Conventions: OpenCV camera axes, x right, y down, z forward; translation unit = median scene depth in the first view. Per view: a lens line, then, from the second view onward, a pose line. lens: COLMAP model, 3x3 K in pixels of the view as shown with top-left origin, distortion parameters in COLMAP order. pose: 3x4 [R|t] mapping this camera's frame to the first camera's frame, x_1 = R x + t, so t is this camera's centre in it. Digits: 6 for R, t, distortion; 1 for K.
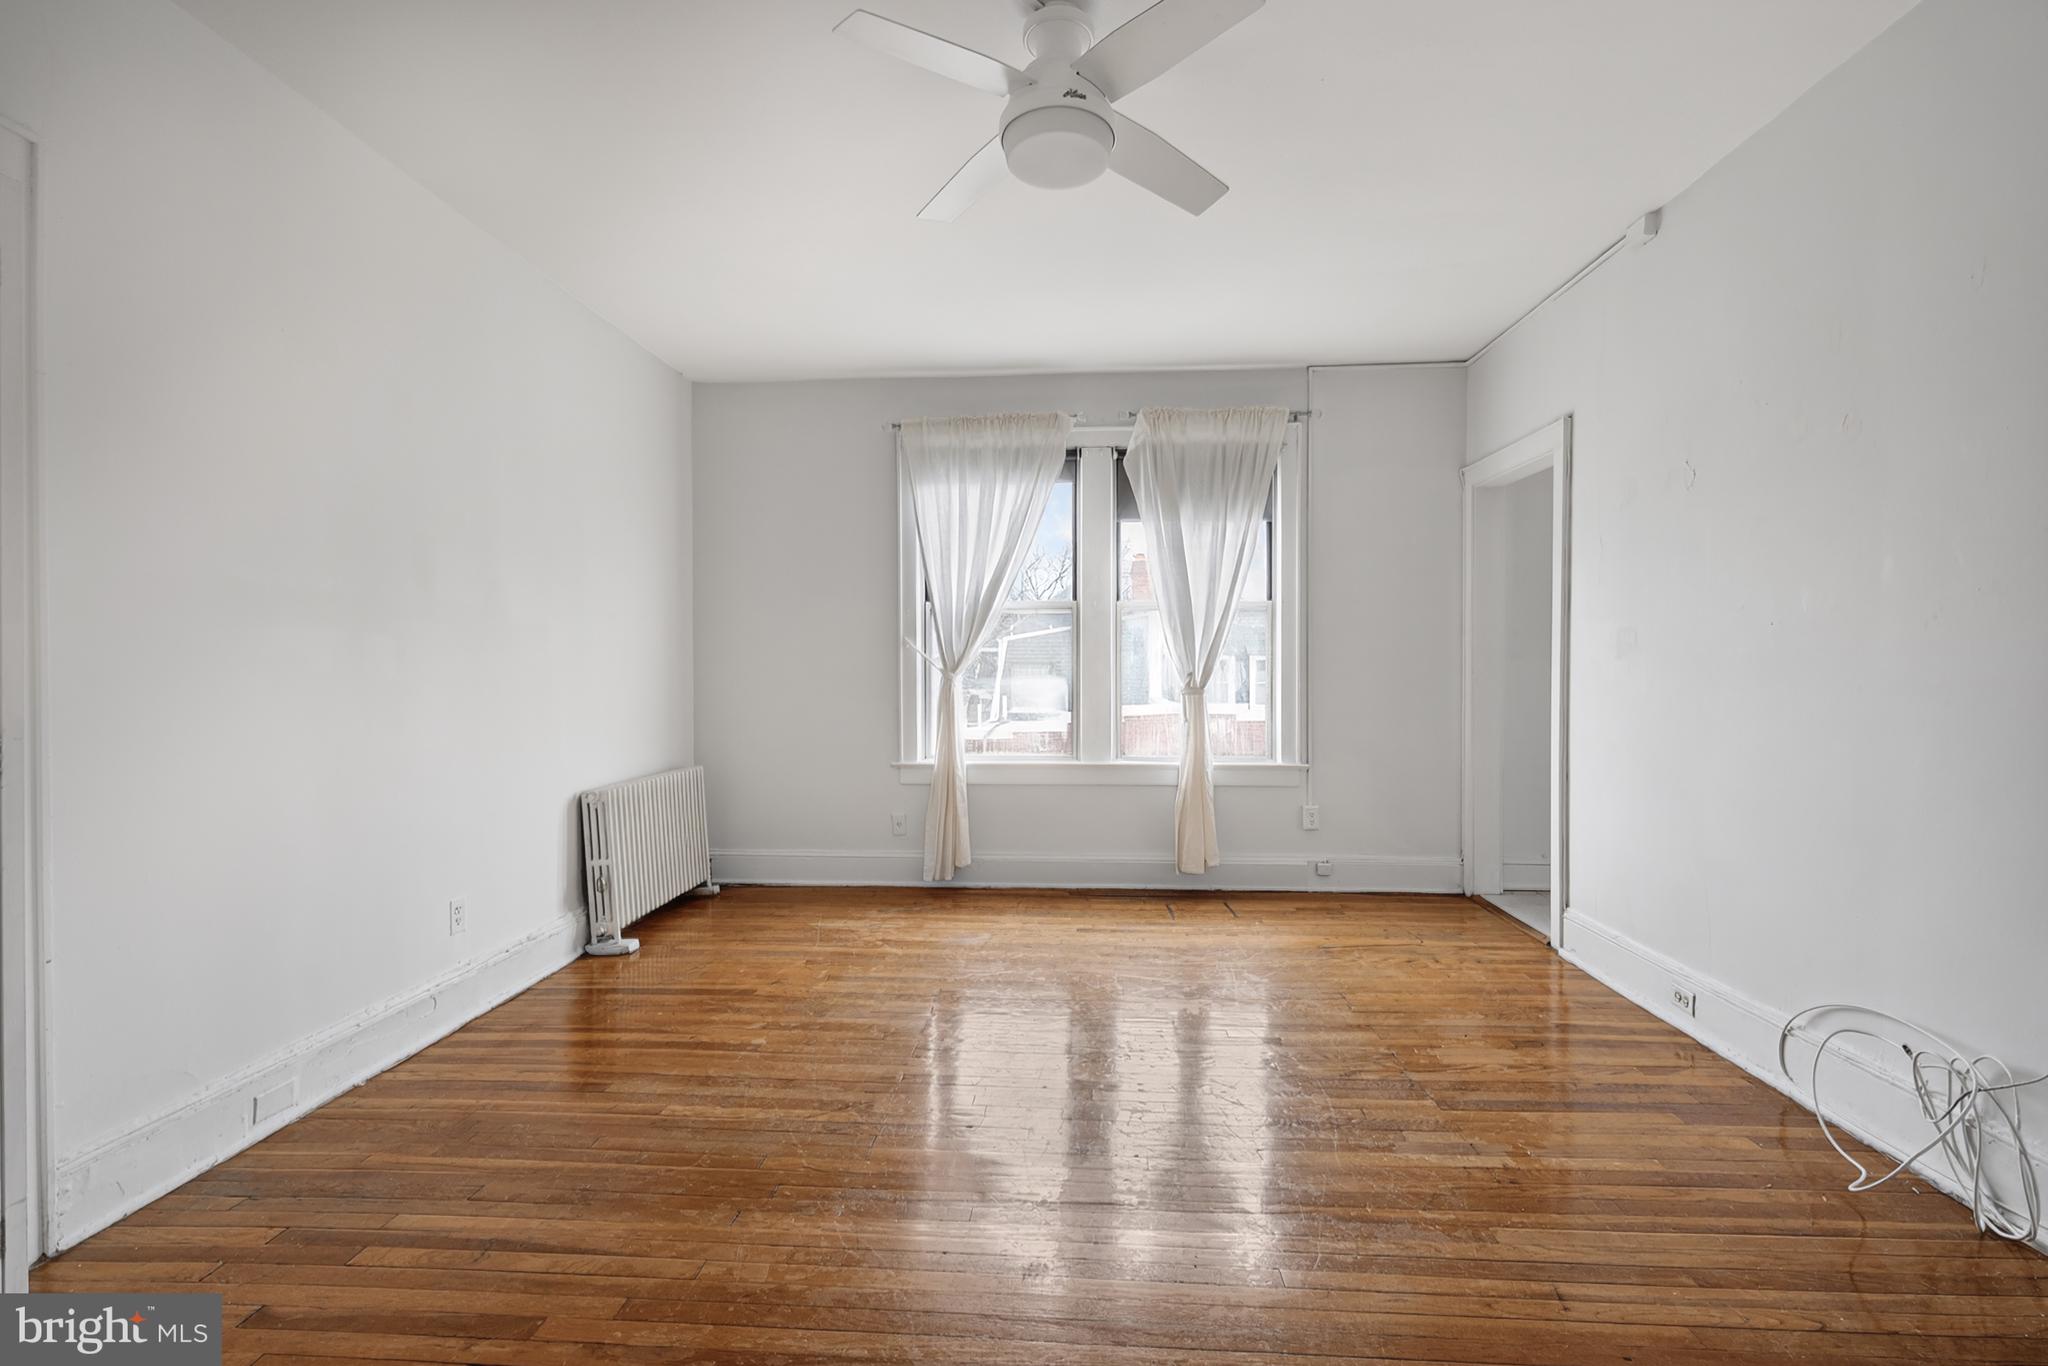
lens RADIAL K [[863.8, 0, 1035.7], [0, 863.8, 689.5], [0, 0, 1]] dist [-0.000379, -0.000009]
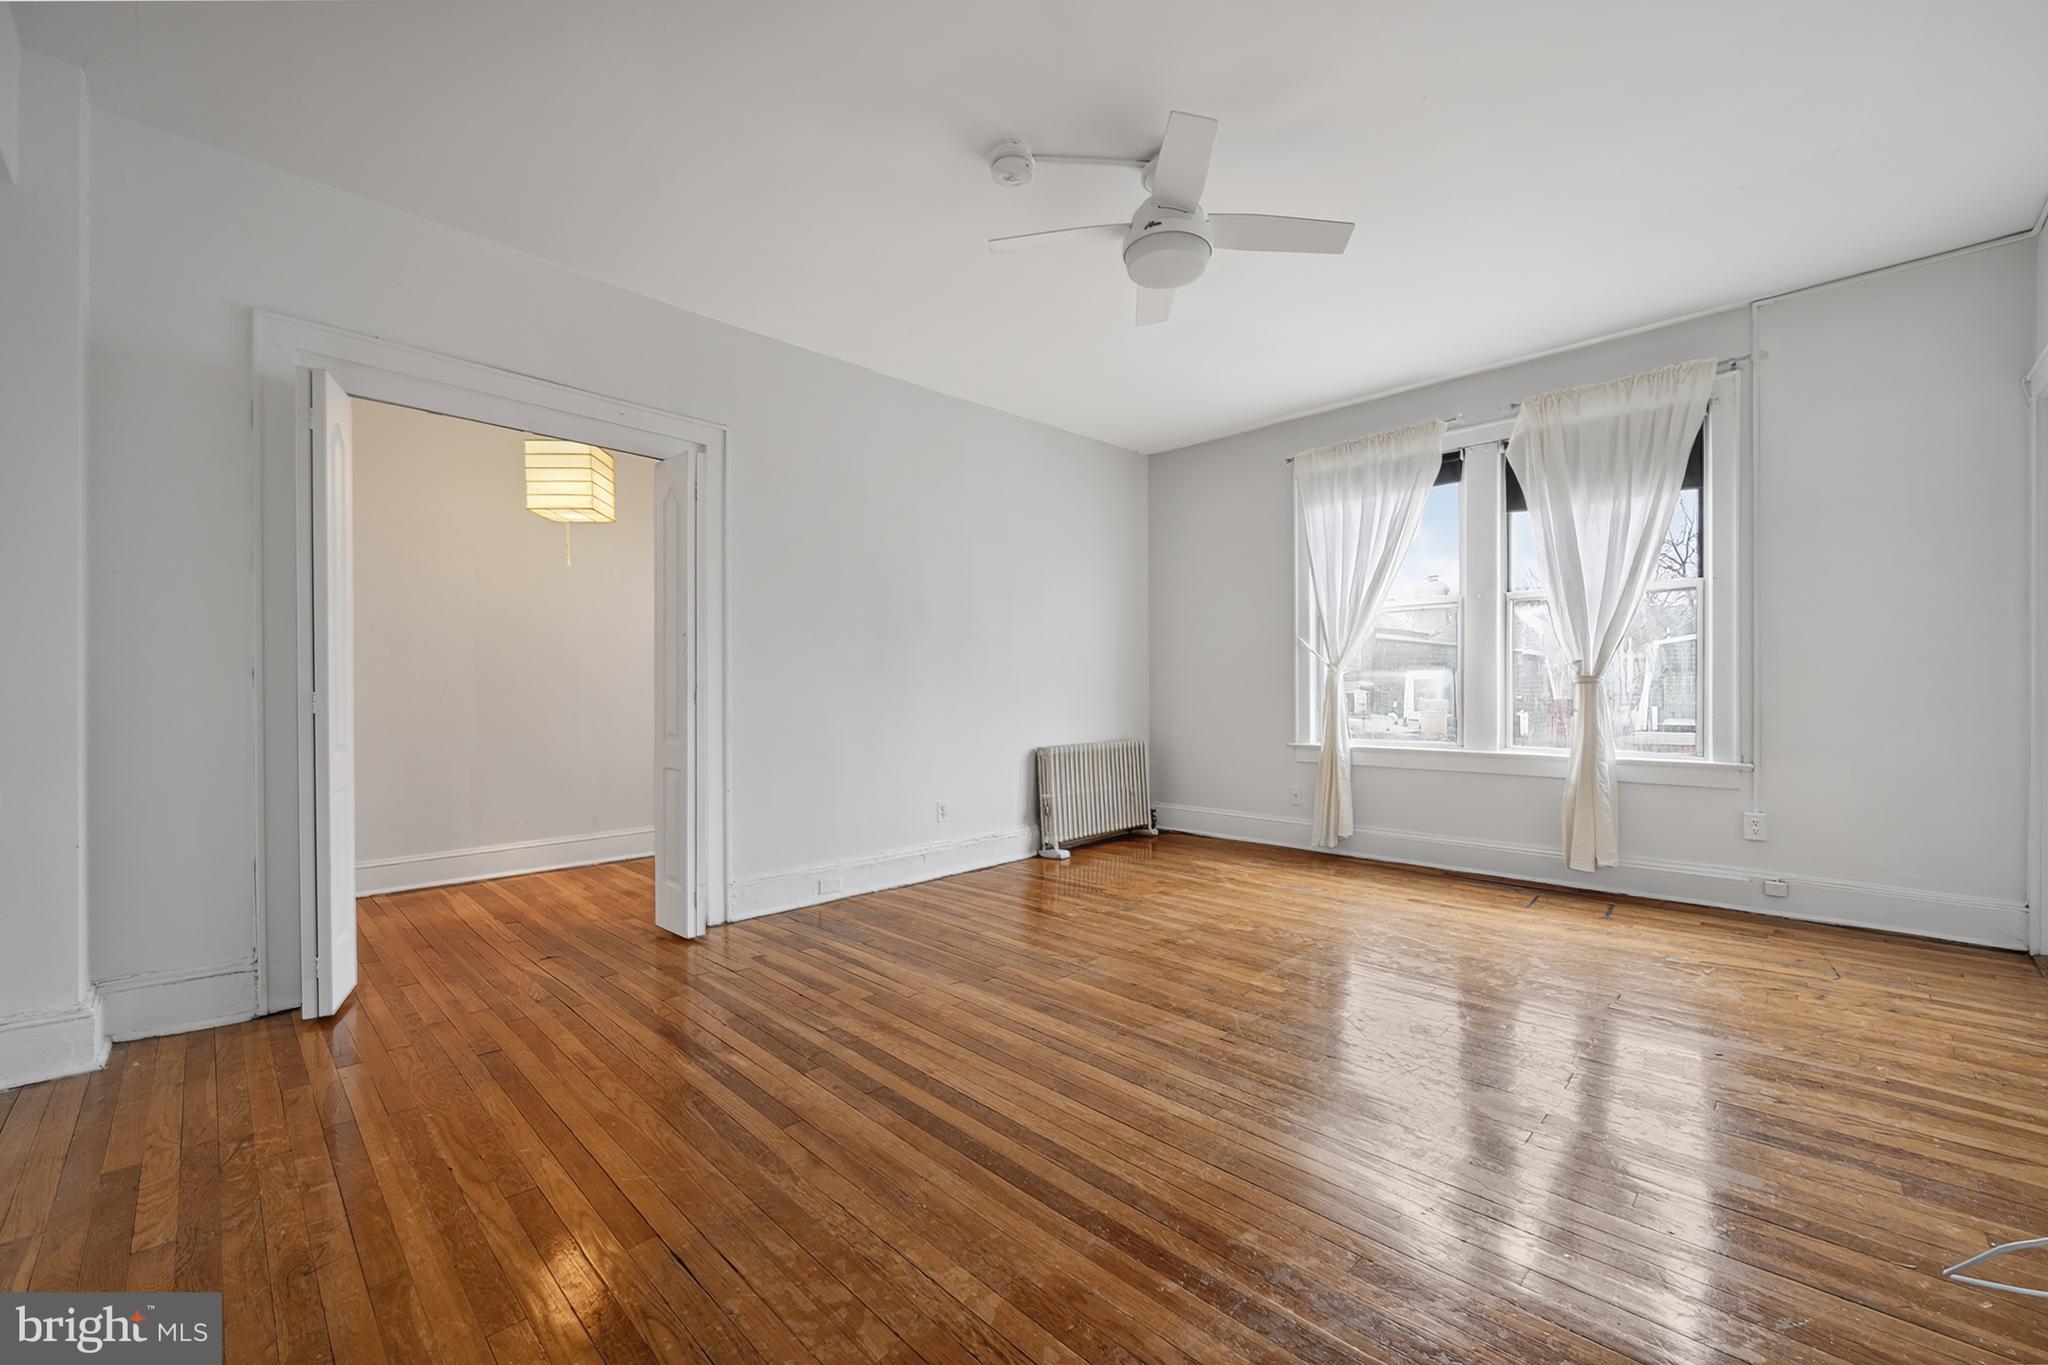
lens RADIAL K [[744.4, 0, 1064.8], [0, 744.4, 694.7], [0, 0, 1]] dist [-0.000121, -0.000095]
pose [[0.796047, 0.002532, -0.605230, 0.284993], [-0.002111, 0.999997, 0.001407, 0.022085], [0.605232, 0.000158, 0.796049, -0.006817]]
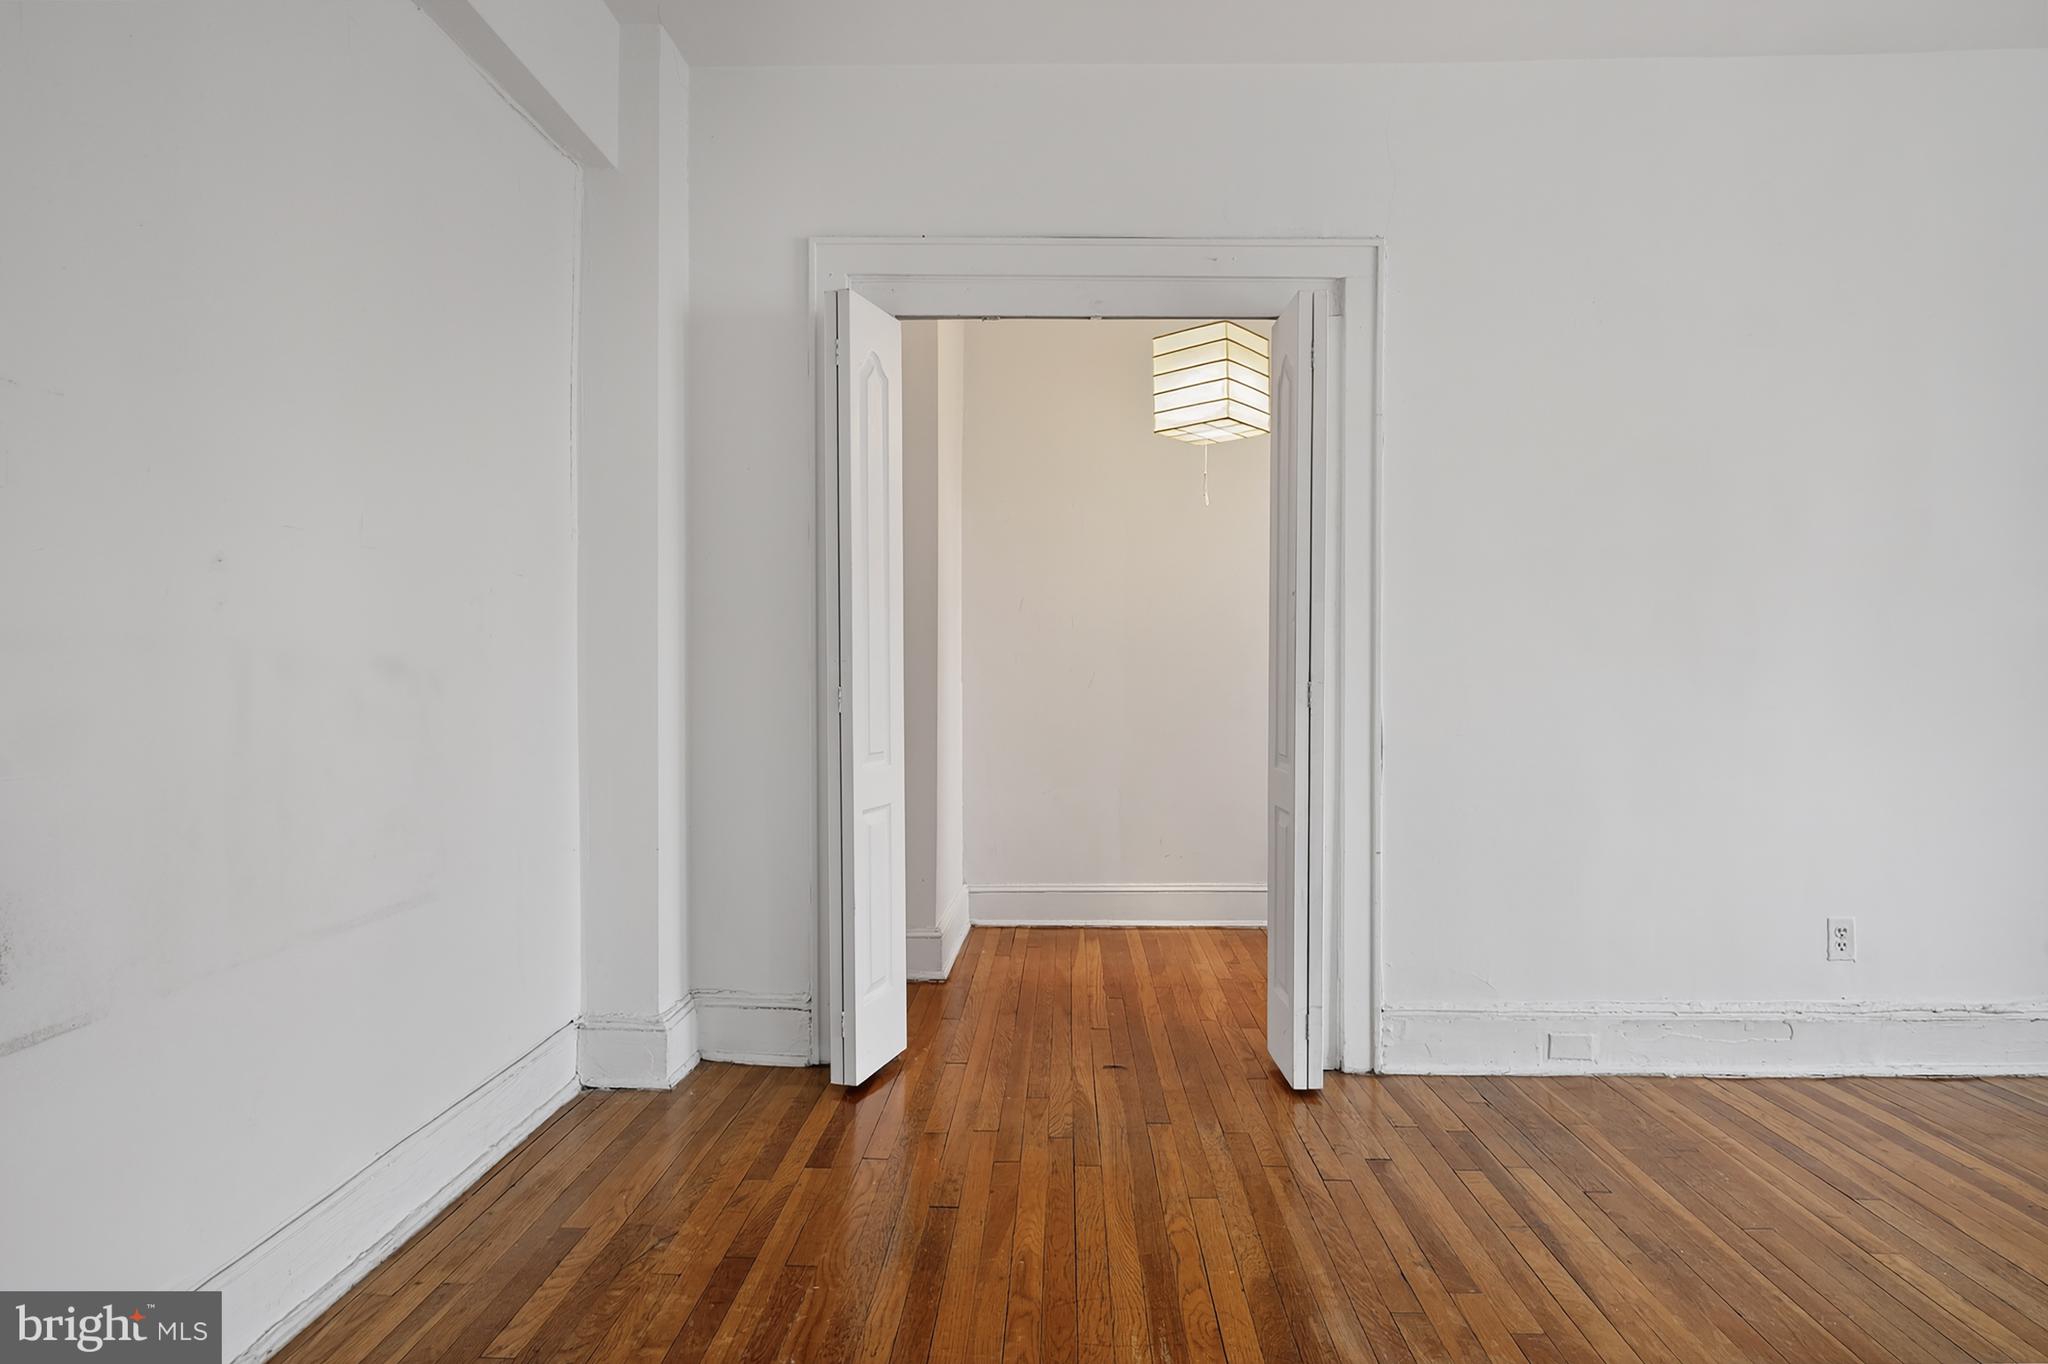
lens RADIAL K [[1120.5, 0, 1103.6], [0, 1120.5, 683.6], [0, 0, 1]] dist [0.000909, -0.000054]
pose [[0.097398, 0.007623, -0.995216, 0.211735], [-0.006665, 0.999953, 0.007007, 0.016040], [0.995223, 0.005951, 0.097444, 0.156213]]
